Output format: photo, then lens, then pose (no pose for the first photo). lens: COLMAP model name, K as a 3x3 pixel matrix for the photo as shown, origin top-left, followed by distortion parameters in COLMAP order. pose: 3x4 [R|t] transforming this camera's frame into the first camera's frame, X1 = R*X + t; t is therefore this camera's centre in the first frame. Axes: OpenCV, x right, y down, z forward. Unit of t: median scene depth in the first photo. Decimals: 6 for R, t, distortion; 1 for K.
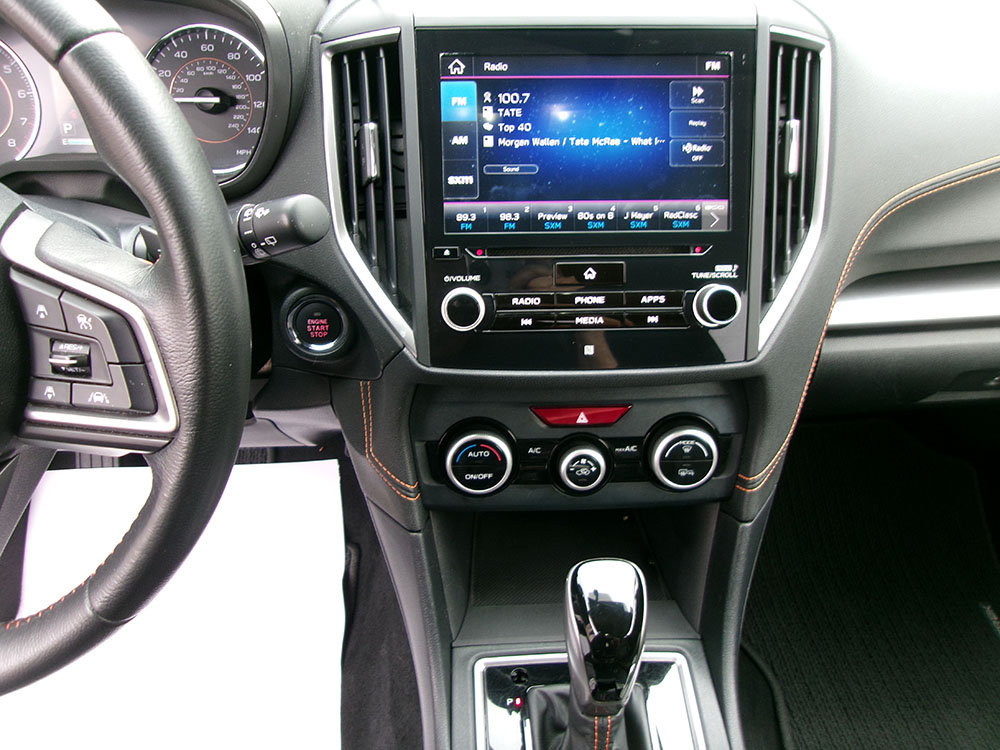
lens RADIAL K [[770.1, 0, 499.1], [0, 770.1, 368.2], [0, 0, 1]] dist [-0.012068, 0.024002]
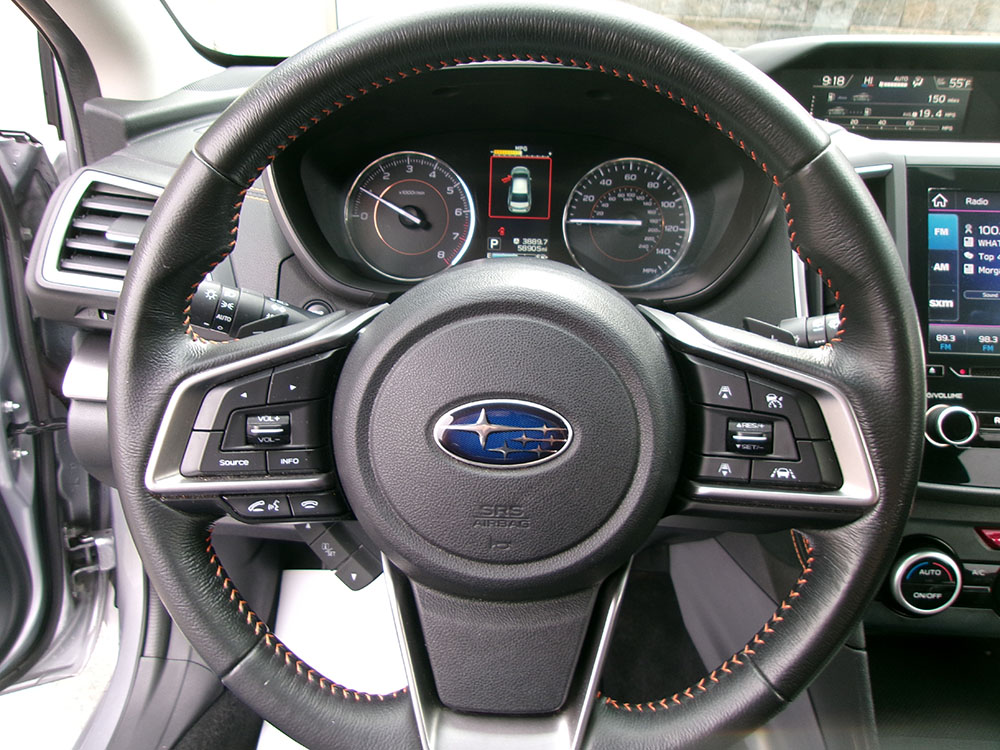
lens RADIAL K [[810.5, 0, 500.9], [0, 810.5, 382.7], [0, 0, 1]] dist [0.006184, 0.010593]
pose [[0.992726, 0.056434, -0.106349, -0.525497], [-0.072029, 0.986205, -0.149032, 0.072735], [0.096472, 0.155609, 0.983097, -0.137749]]
